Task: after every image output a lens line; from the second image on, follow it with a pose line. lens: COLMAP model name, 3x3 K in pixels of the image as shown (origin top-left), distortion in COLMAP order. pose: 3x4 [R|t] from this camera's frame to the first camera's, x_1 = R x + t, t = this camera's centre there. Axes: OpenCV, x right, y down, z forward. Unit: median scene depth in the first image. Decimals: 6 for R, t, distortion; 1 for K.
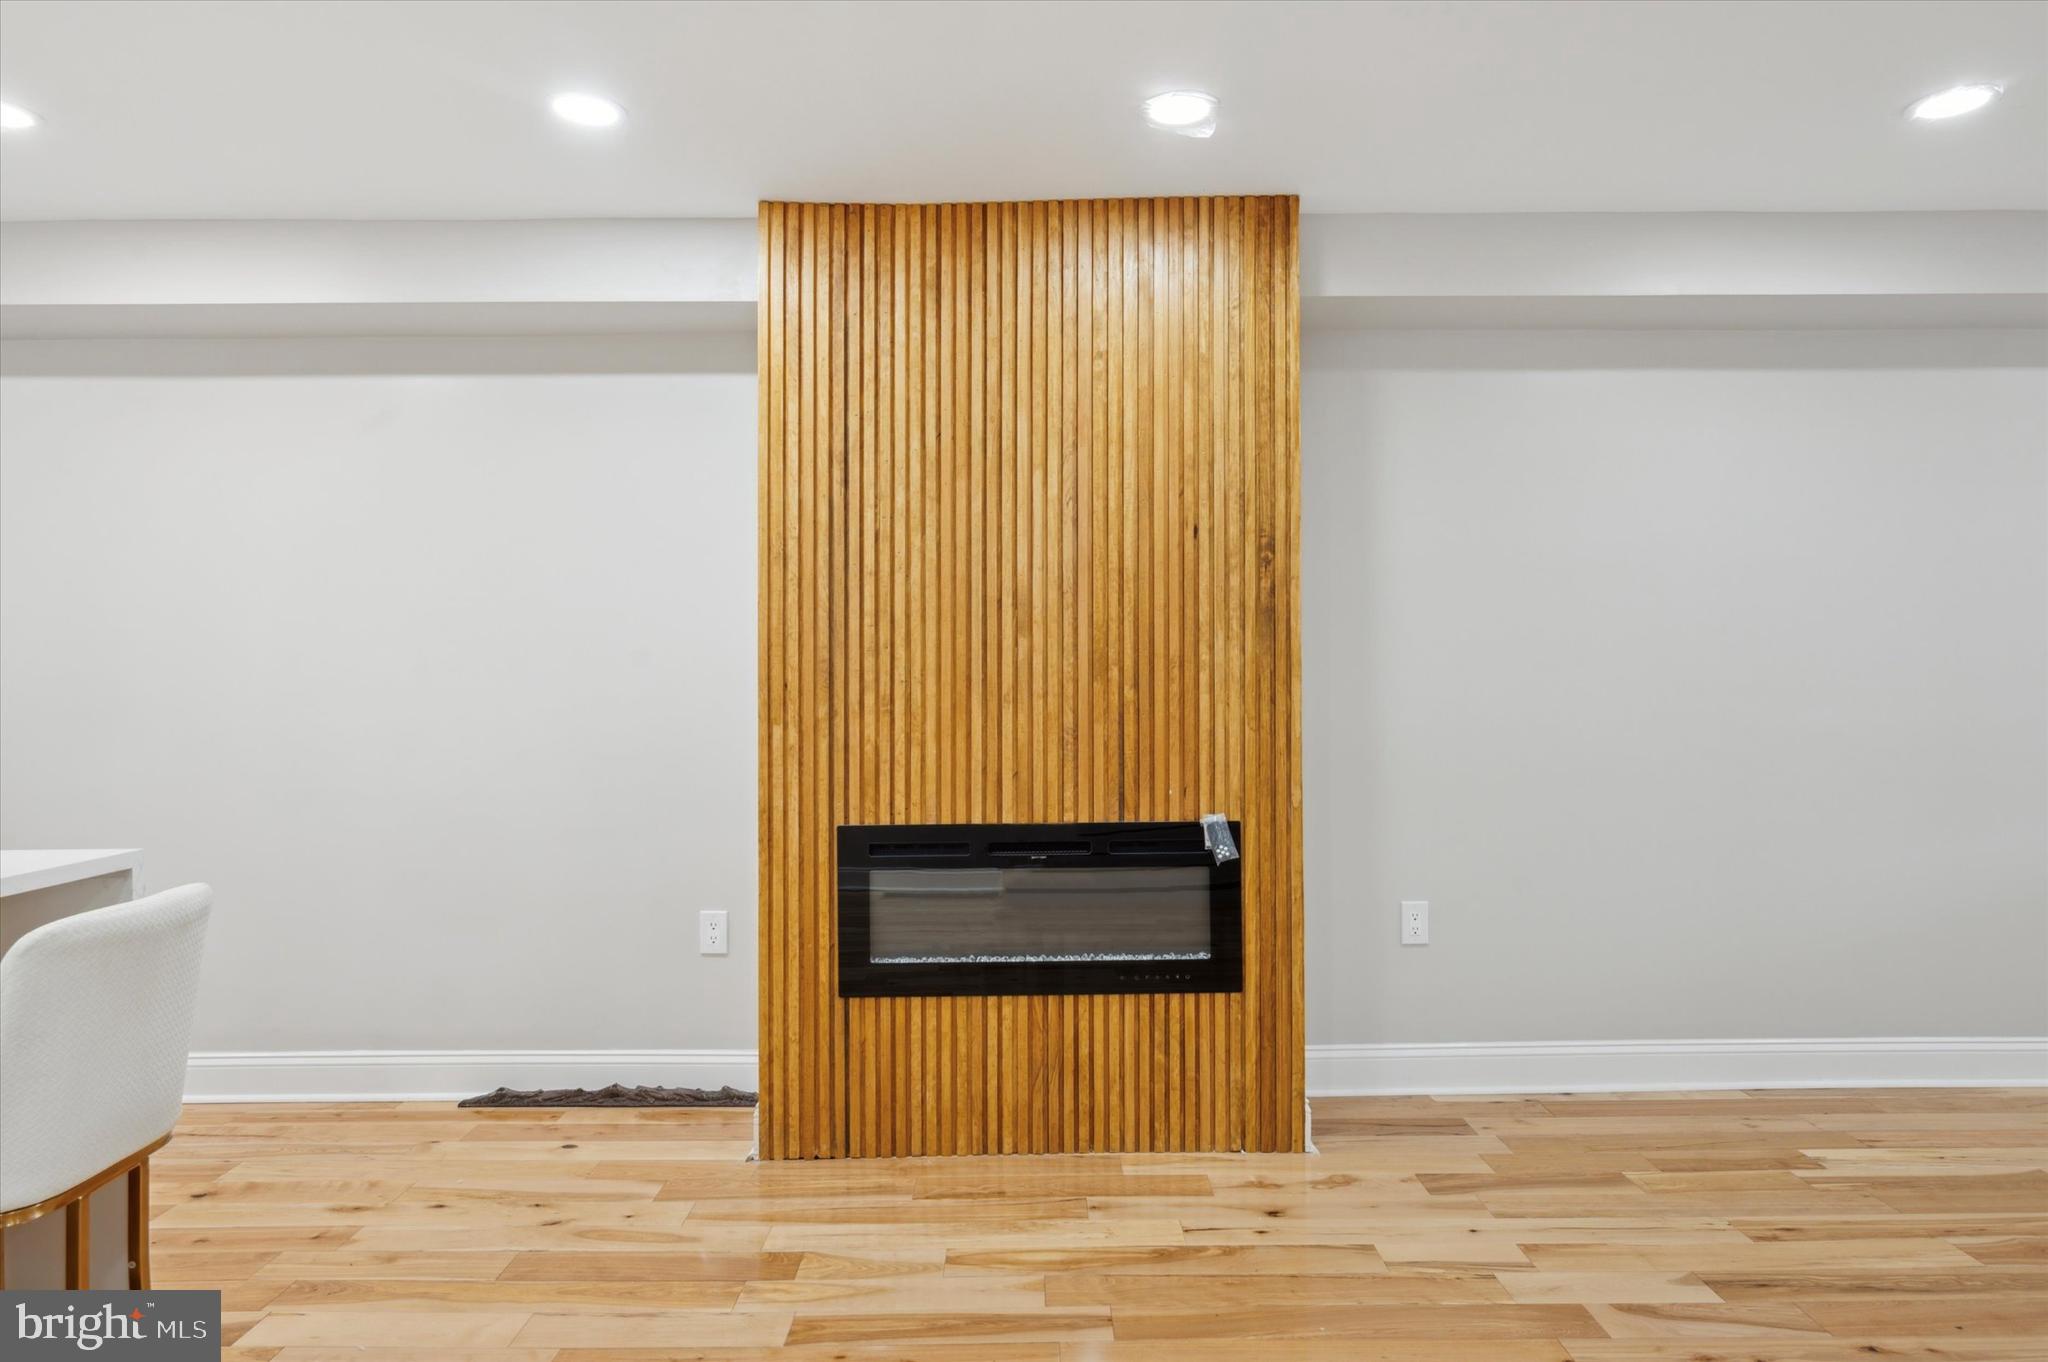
lens RADIAL K [[1221.7, 0, 1027.9], [0, 1221.7, 674.5], [0, 0, 1]] dist [-0.003382, 0.001710]
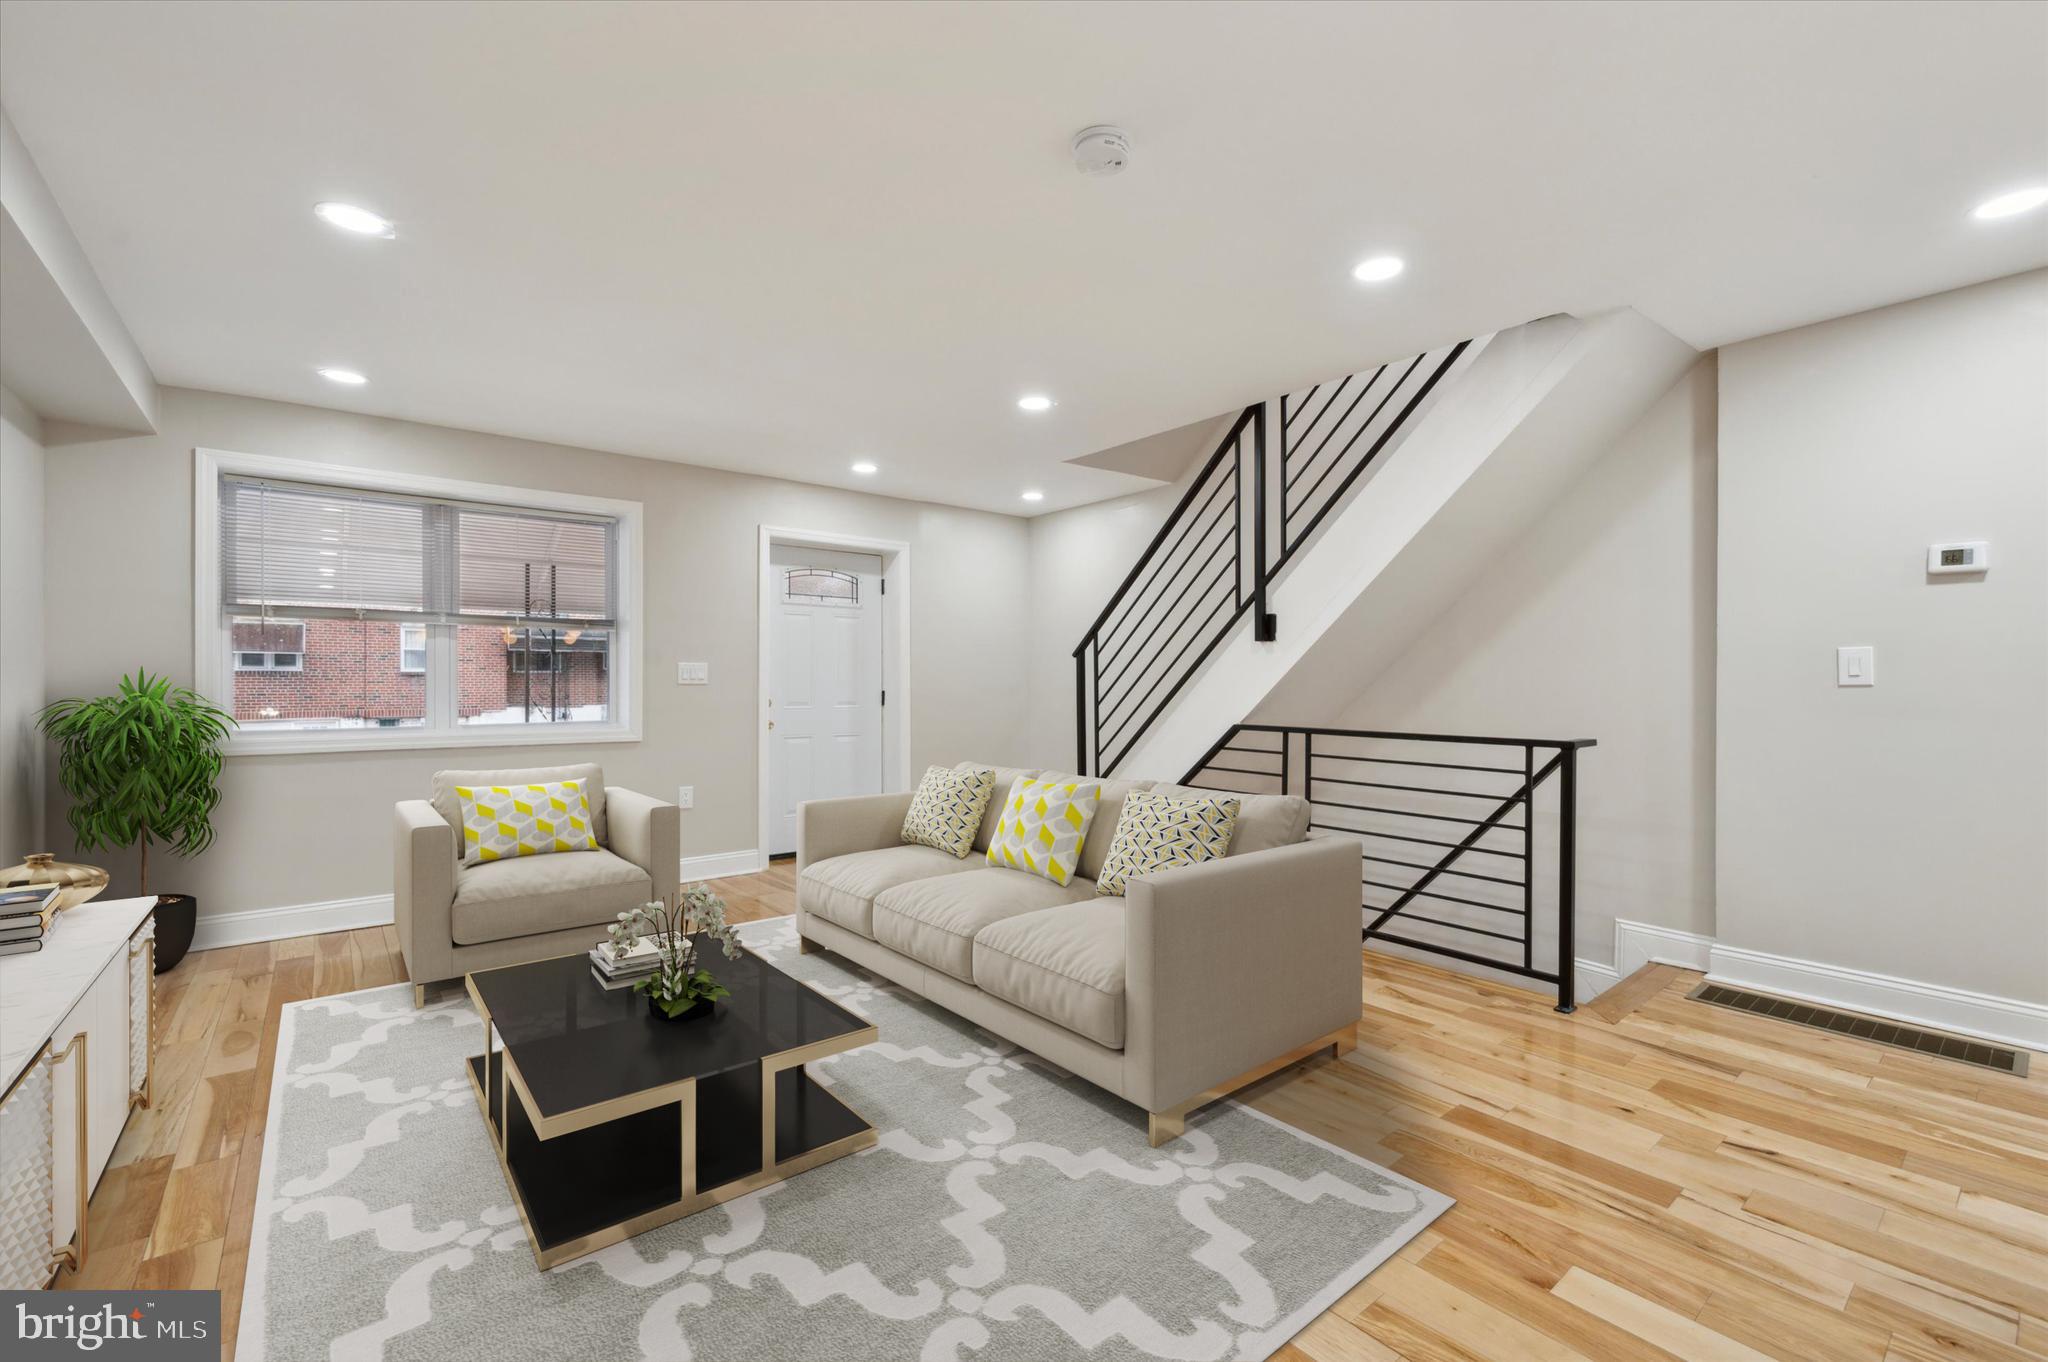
lens RADIAL K [[871.4, 0, 1031.8], [0, 871.4, 685.4], [0, 0, 1]] dist [0.001929, 0.001974]
pose [[-0.632947, 0.003635, 0.774186, -0.338920], [0.003231, 0.999993, -0.002054, 0.022063], [-0.774188, 0.001201, -0.632955, 0.868120]]
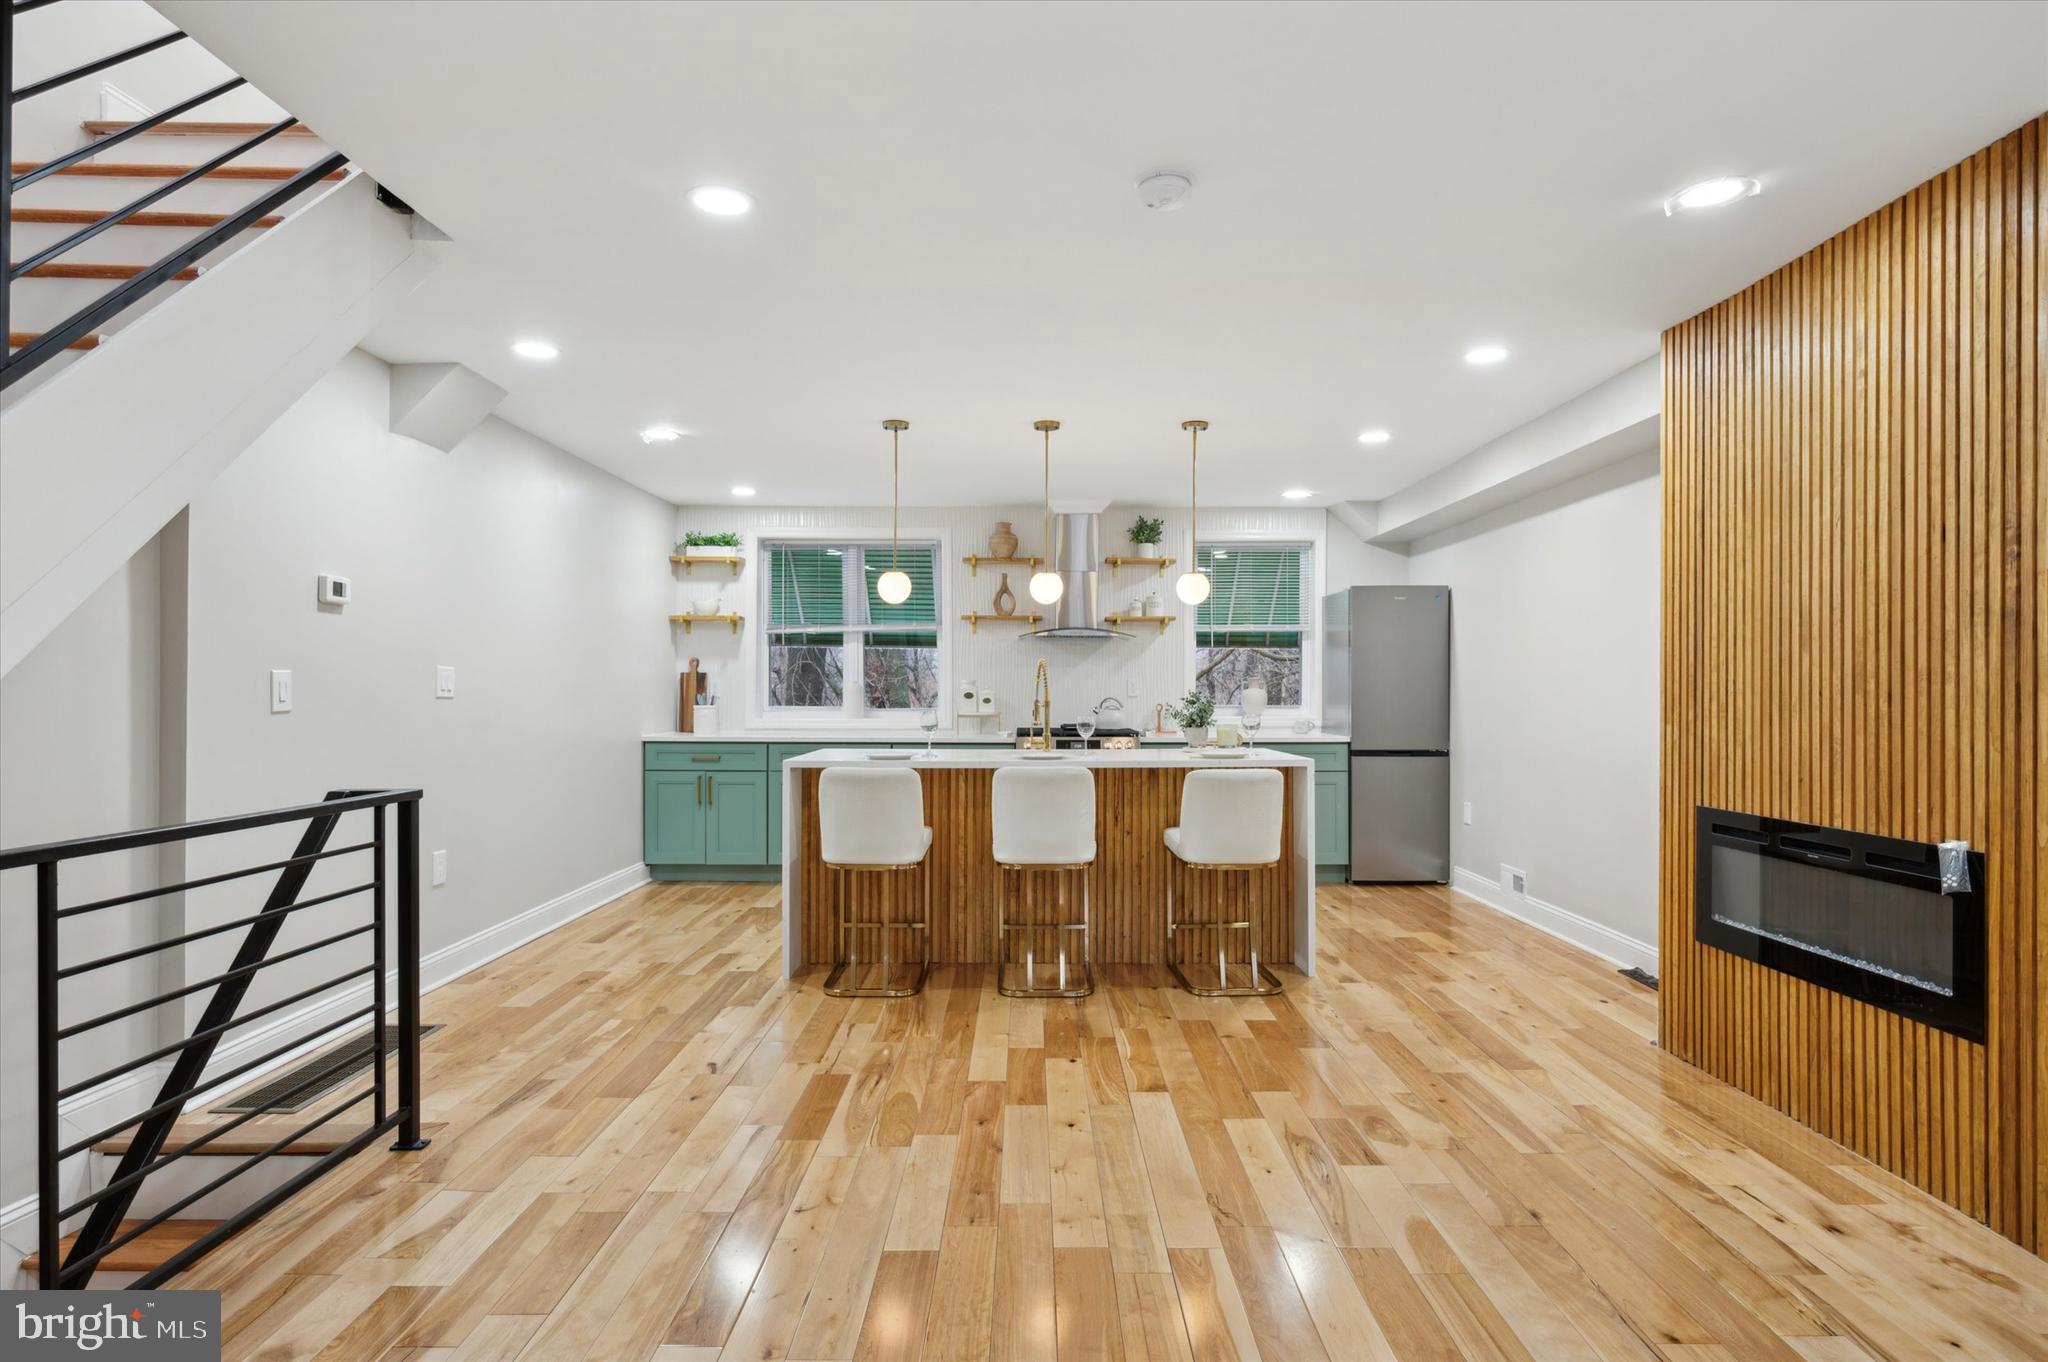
lens RADIAL K [[1061.4, 0, 1029.3], [0, 1061.4, 685.0], [0, 0, 1]] dist [-0.004360, 0.003122]
pose [[-0.001037, 0.001802, -0.999998, 0.944980], [0.002447, 0.999995, 0.001800, -0.005121], [0.999996, -0.002445, -0.001041, 0.306513]]
